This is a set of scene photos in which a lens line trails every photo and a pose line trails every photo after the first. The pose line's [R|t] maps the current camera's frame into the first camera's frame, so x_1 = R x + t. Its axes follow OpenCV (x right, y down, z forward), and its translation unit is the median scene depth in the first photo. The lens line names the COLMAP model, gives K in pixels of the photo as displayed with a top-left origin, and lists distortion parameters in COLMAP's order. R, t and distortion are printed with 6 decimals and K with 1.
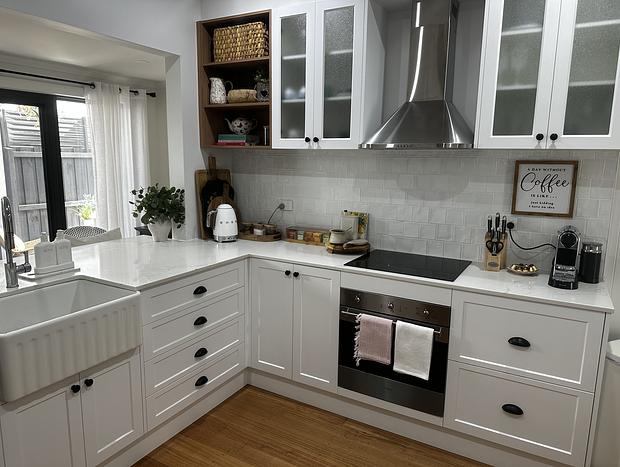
lens RADIAL K [[426.6, 0, 325.9], [0, 426.6, 232.8], [0, 0, 1]] dist [0.028983, -0.000497]
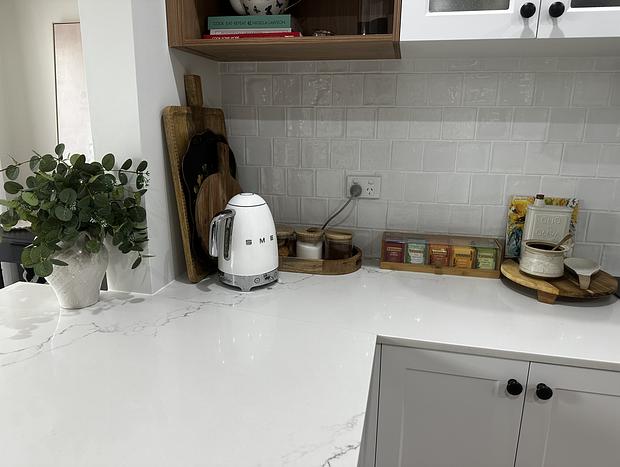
lens RADIAL K [[438.2, 0, 311.8], [0, 438.2, 230.1], [0, 0, 1]] dist [0.095540, -0.123018]
pose [[0.964359, -0.073551, 0.254168, -0.295569], [0.052249, 0.994609, 0.089576, -0.069503], [-0.259386, -0.073103, 0.963003, 0.603543]]
